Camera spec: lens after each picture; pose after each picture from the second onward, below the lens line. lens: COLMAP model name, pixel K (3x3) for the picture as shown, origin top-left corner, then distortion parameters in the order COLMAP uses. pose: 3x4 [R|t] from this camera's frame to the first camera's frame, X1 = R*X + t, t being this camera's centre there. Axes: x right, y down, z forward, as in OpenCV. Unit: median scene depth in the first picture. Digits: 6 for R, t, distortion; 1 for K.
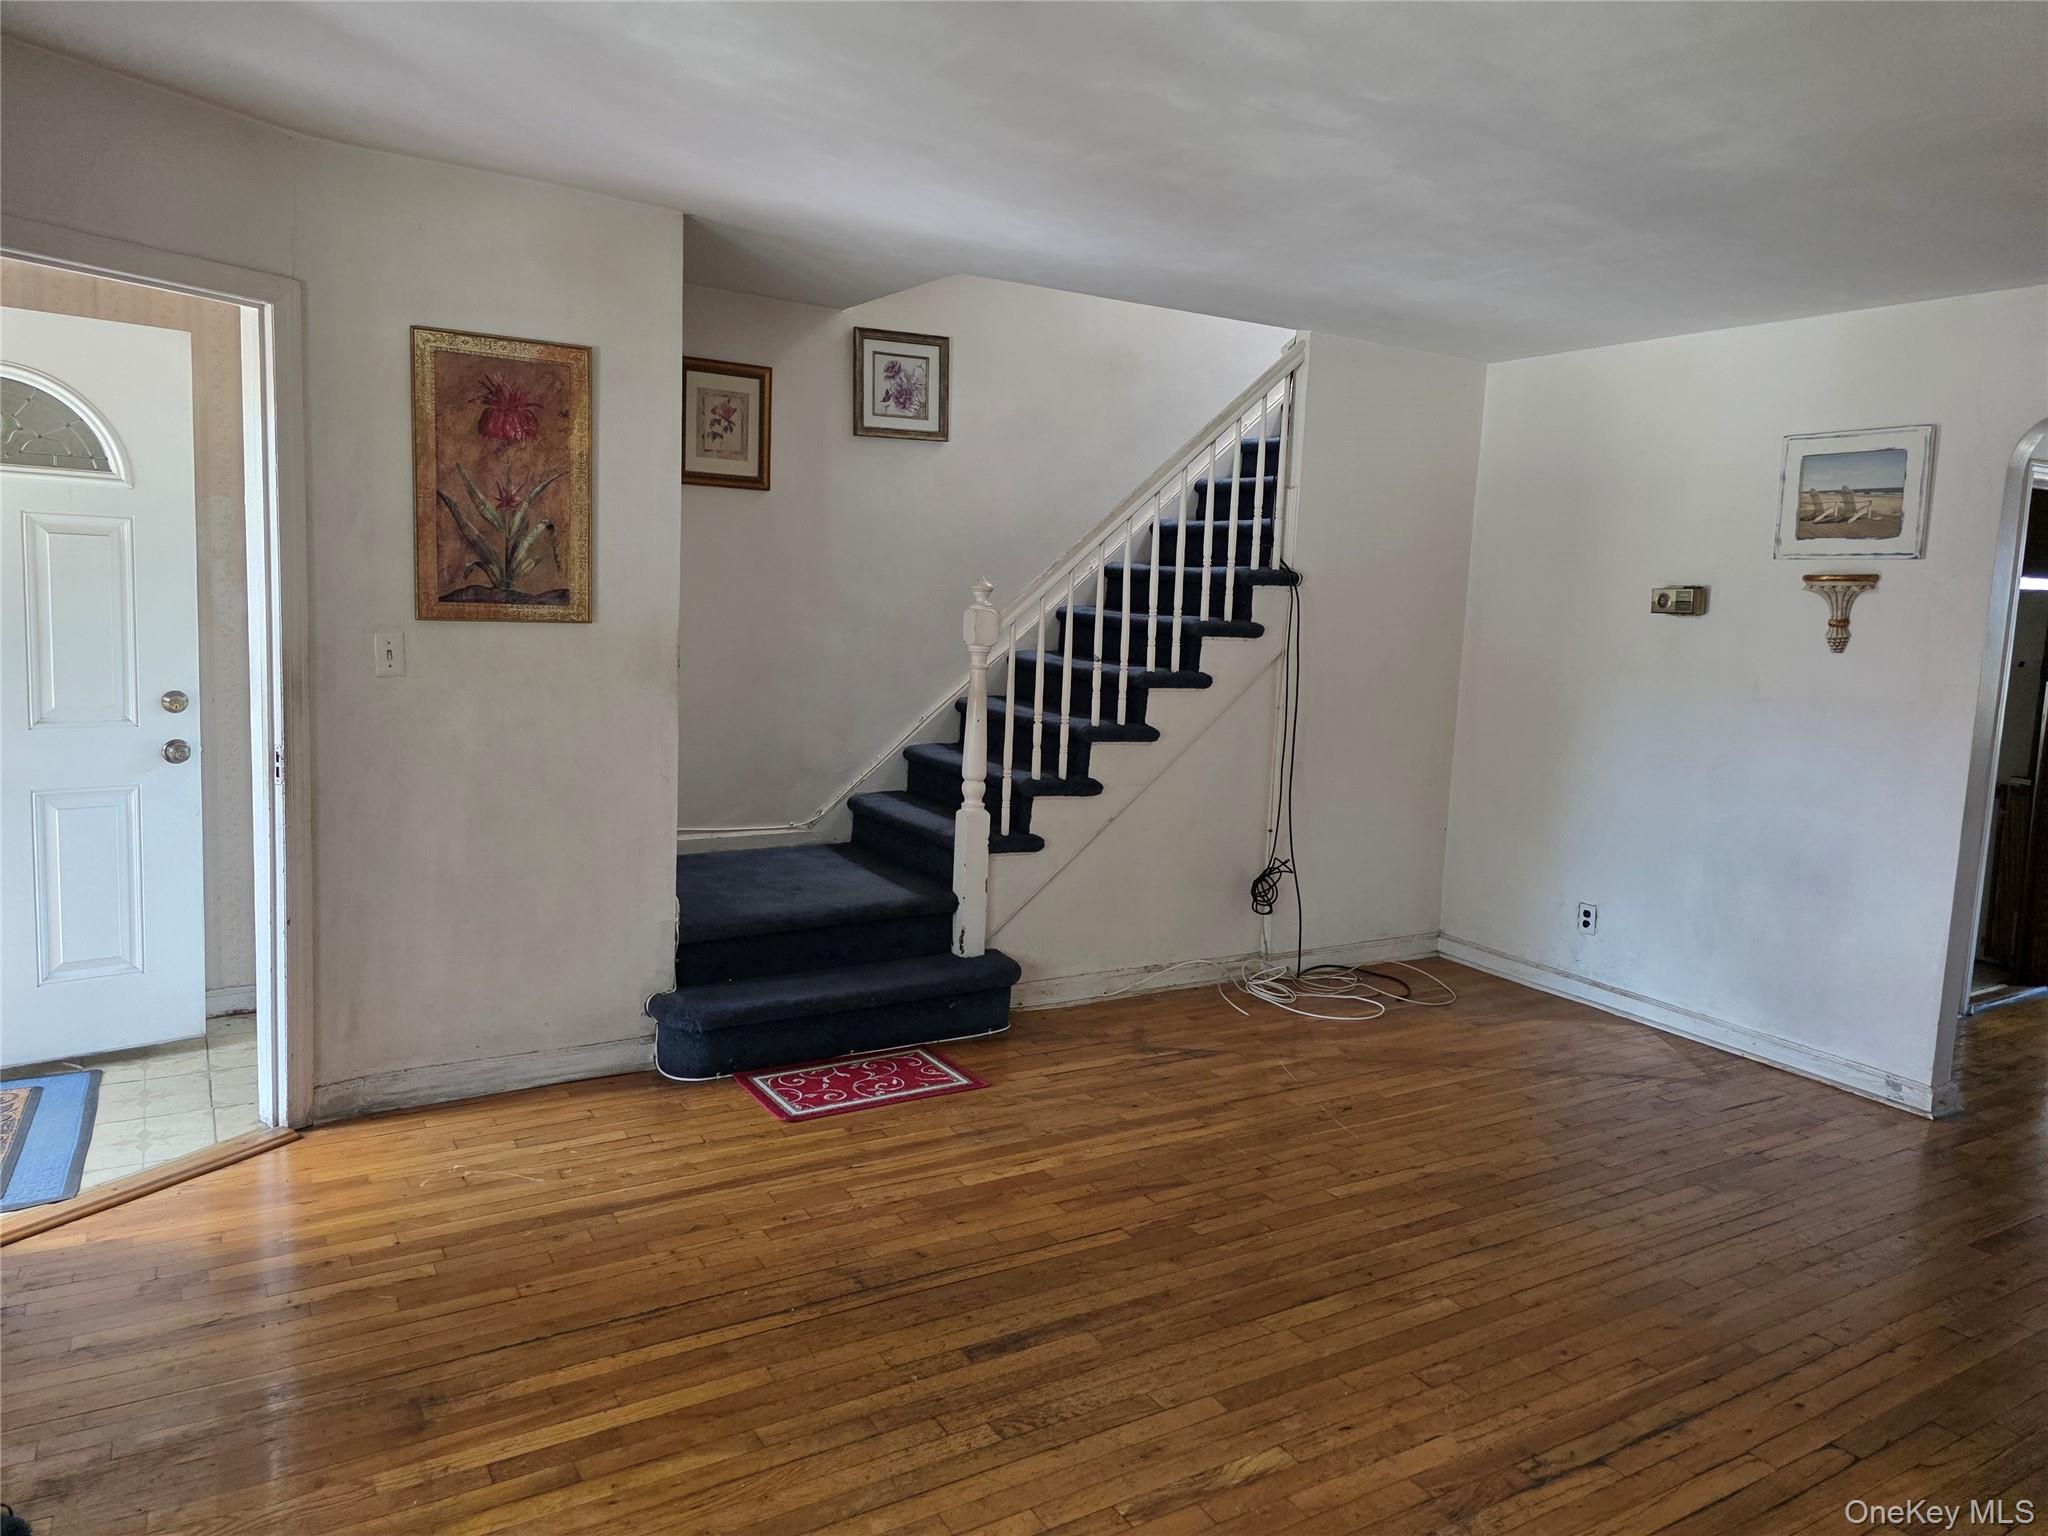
lens RADIAL K [[1383.4, 0, 1016.3], [0, 1383.4, 759.1], [0, 0, 1]] dist [0.043159, -0.004155]
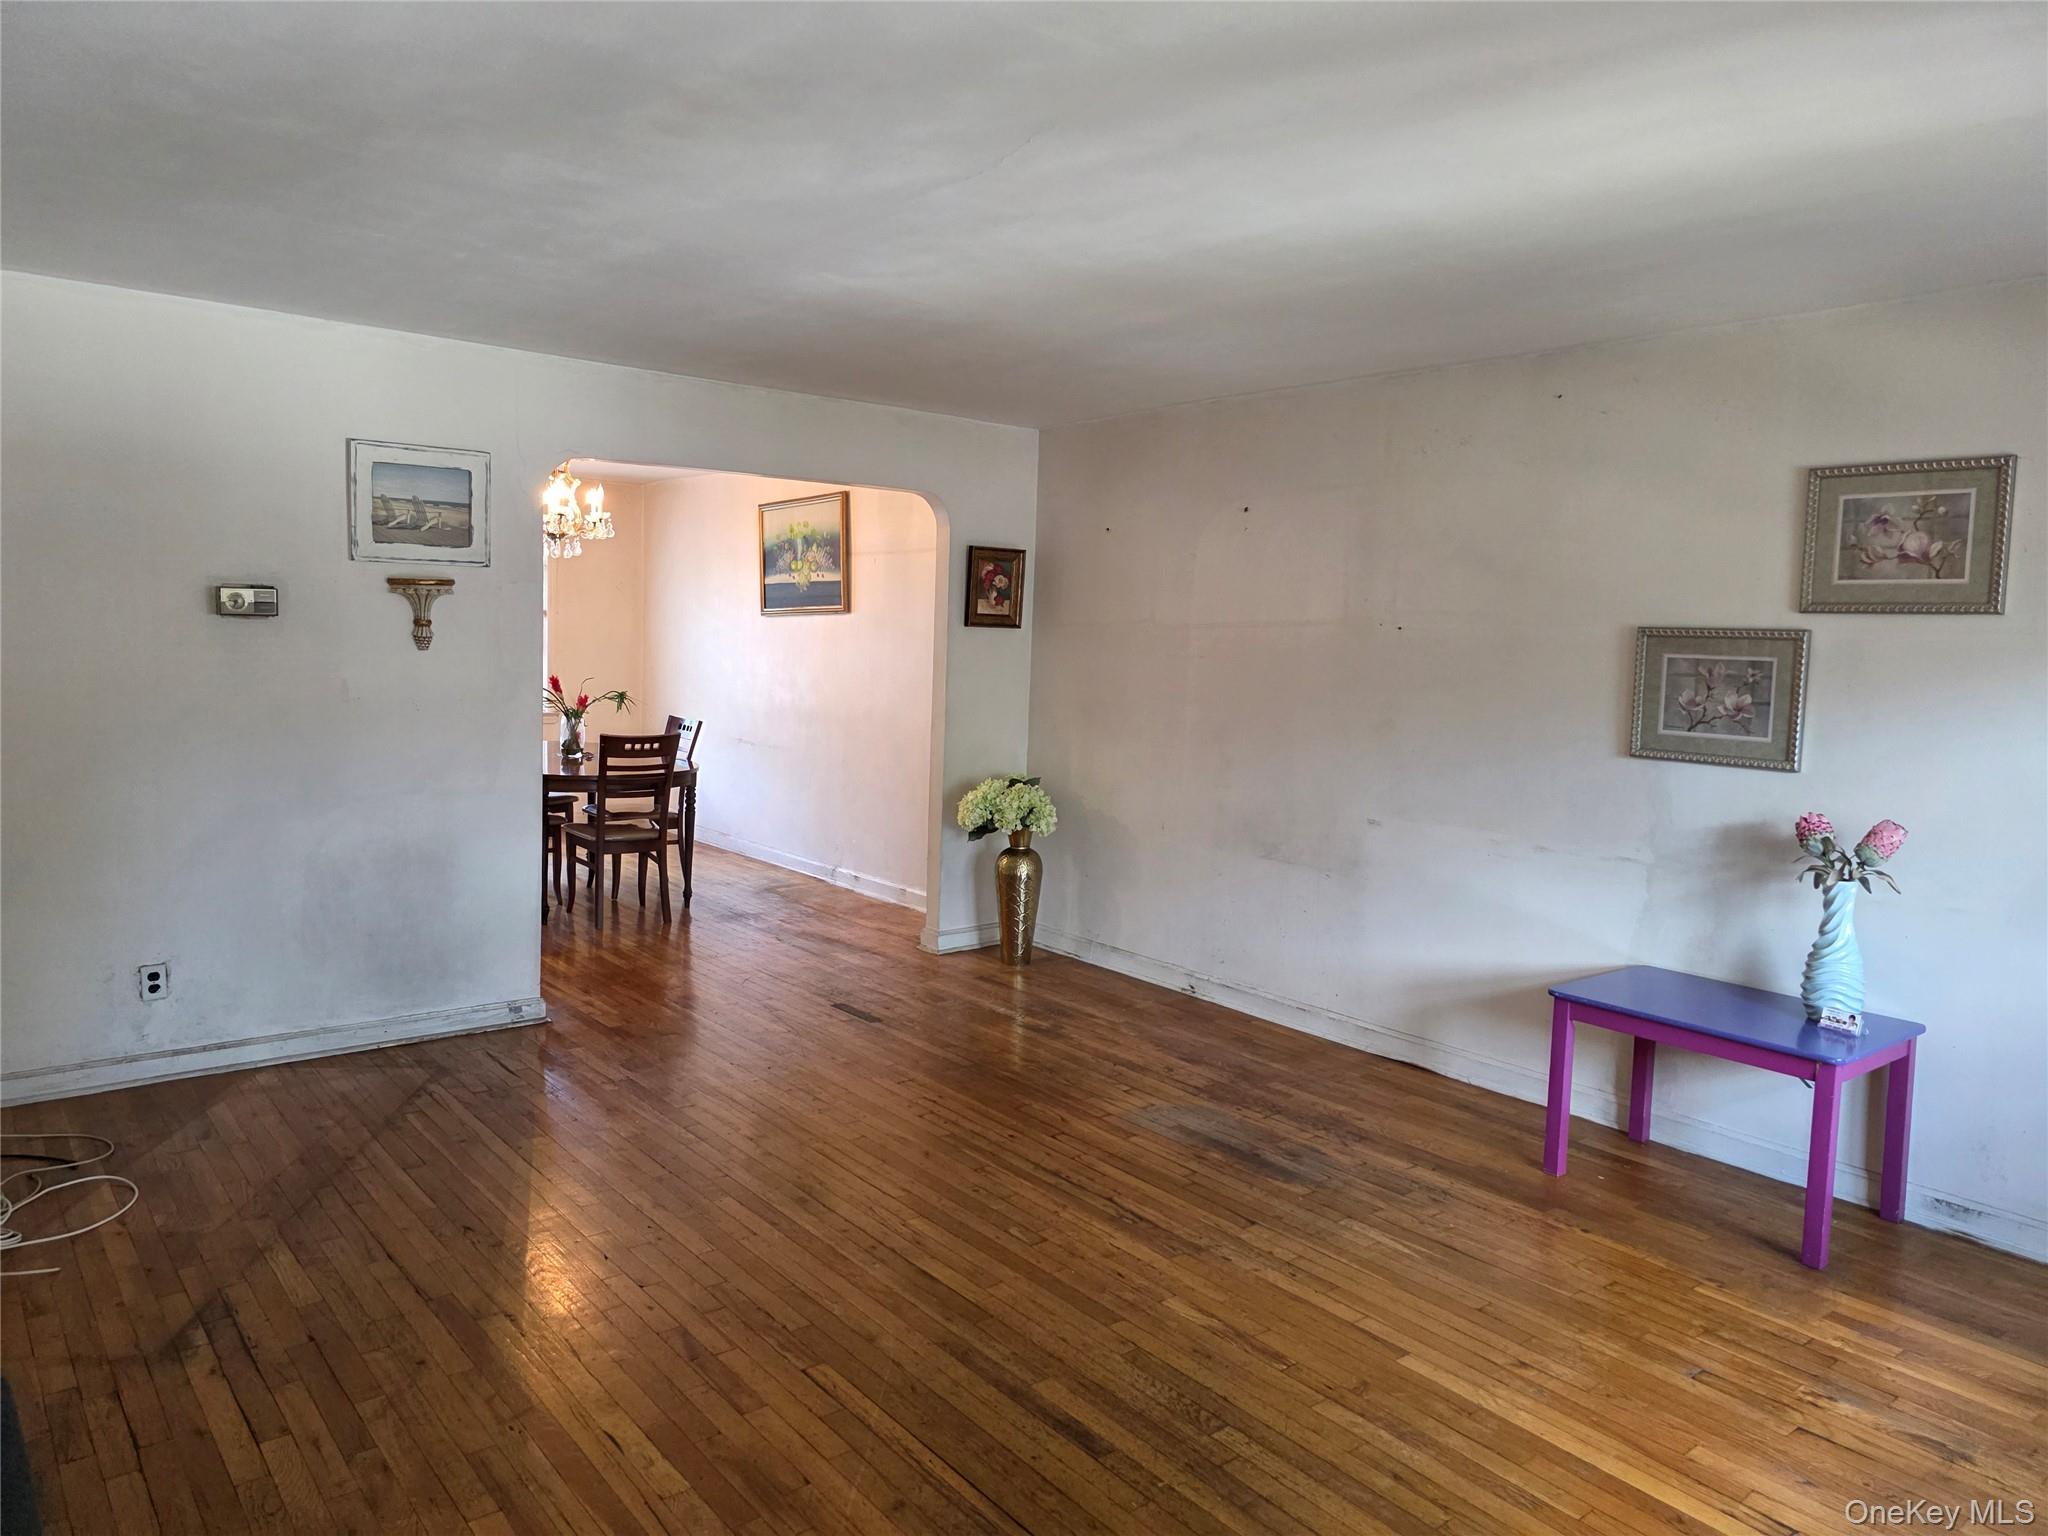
lens RADIAL K [[1383.4, 0, 1014.0], [0, 1383.4, 766.5], [0, 0, 1]] dist [0.043159, -0.004155]
pose [[-0.140957, -0.144372, 0.979432, -0.551198], [0.086934, 0.983683, 0.157509, -0.117627], [-0.986191, 0.107348, -0.126106, 0.696958]]
